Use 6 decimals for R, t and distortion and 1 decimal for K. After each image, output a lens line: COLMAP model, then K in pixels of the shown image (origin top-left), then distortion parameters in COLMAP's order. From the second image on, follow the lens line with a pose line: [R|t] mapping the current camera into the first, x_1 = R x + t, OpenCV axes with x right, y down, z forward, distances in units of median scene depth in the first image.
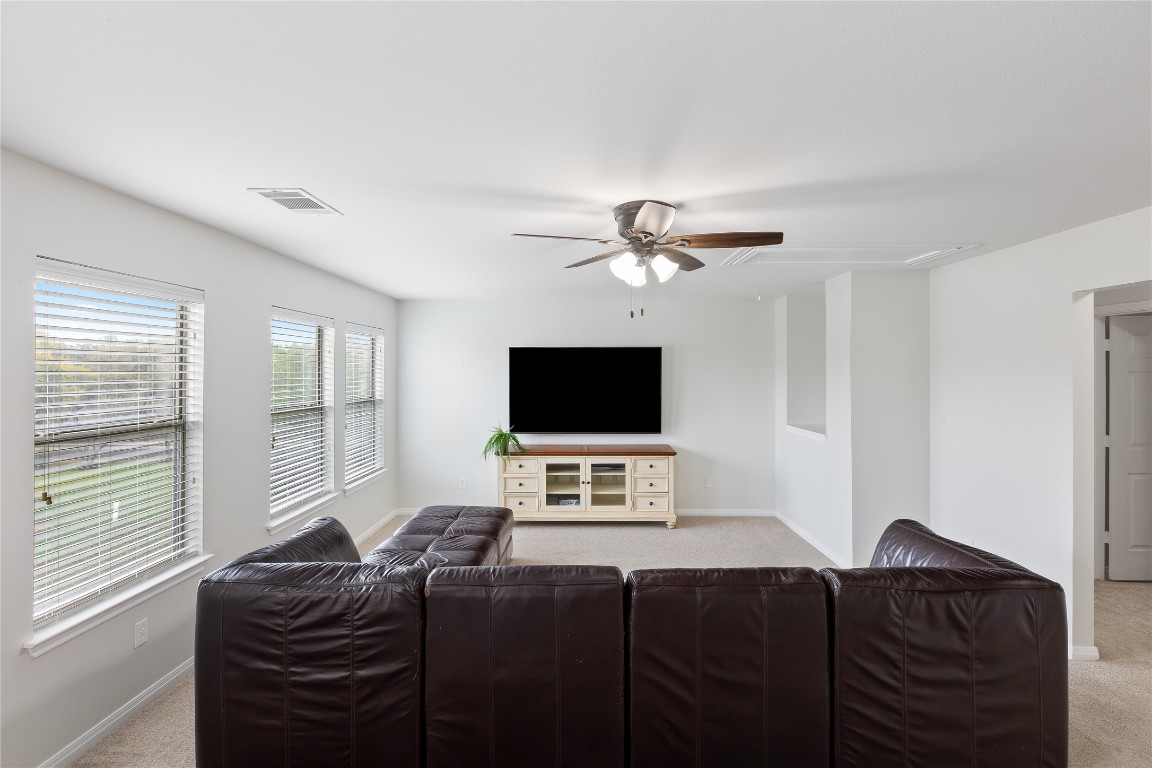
lens RADIAL K [[517.8, 0, 563.2], [0, 517.8, 364.7], [0, 0, 1]] dist [-0.000380, 0.000186]
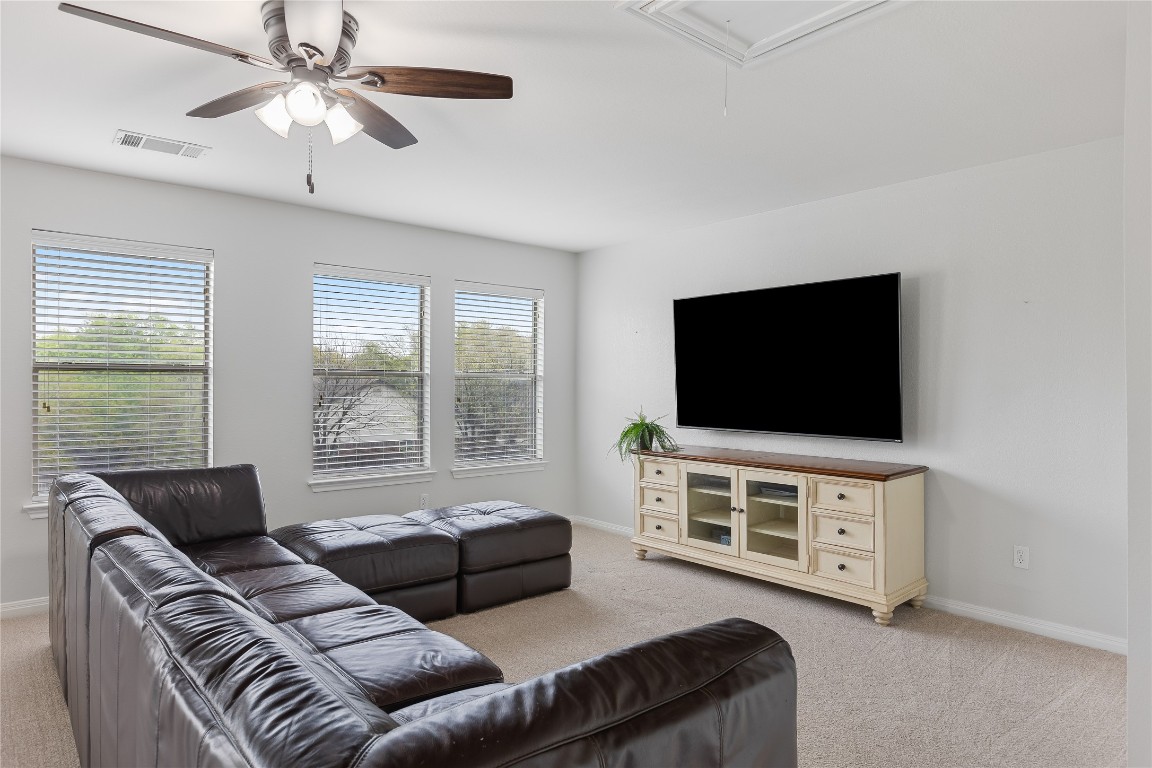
lens RADIAL K [[686.1, 0, 575.6], [0, 686.1, 381.6], [0, 0, 1]] dist [-0.003577, -0.000851]
pose [[0.664332, 0.001852, -0.747436, 0.512620], [0.001164, 0.999993, 0.003511, 0.074844], [0.747437, -0.003203, 0.664325, 0.328396]]
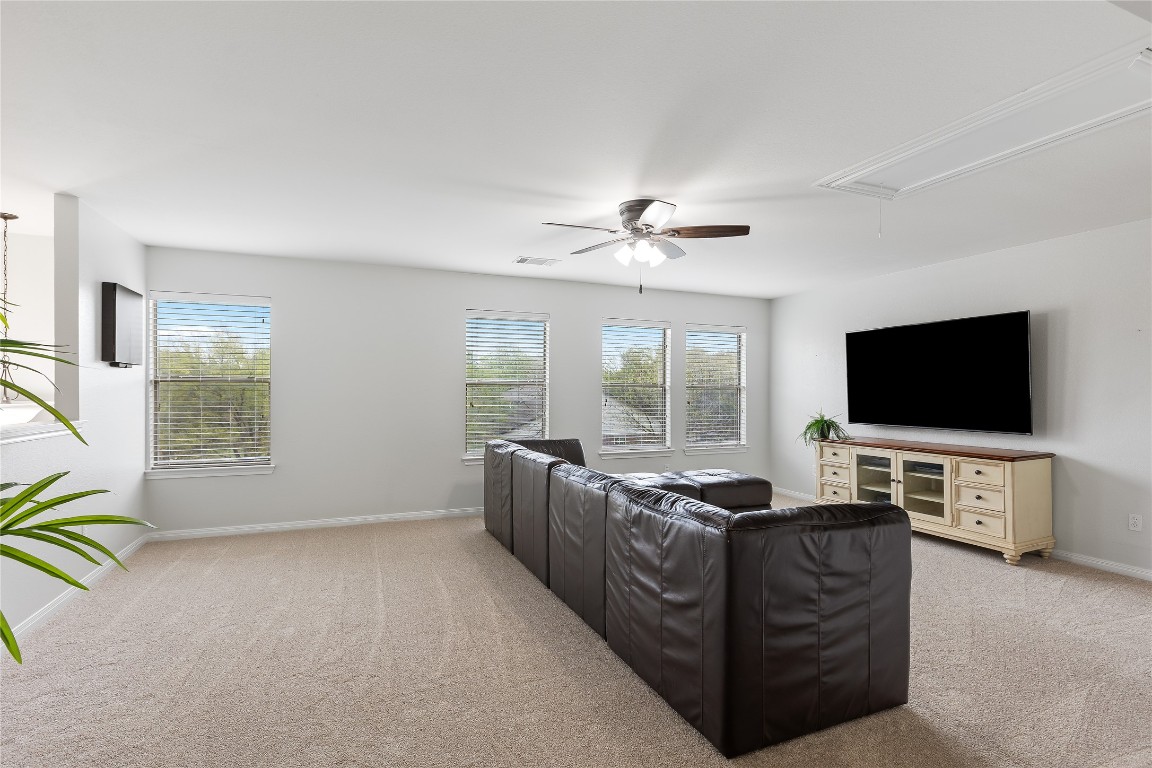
lens RADIAL K [[547.5, 0, 575.1], [0, 547.5, 390.9], [0, 0, 1]] dist [-0.001362, -0.001345]
pose [[0.399016, 0.001687, -0.916942, 0.657962], [0.003172, 0.999990, 0.003220, 0.073748], [0.916938, -0.004193, 0.399007, 0.153394]]
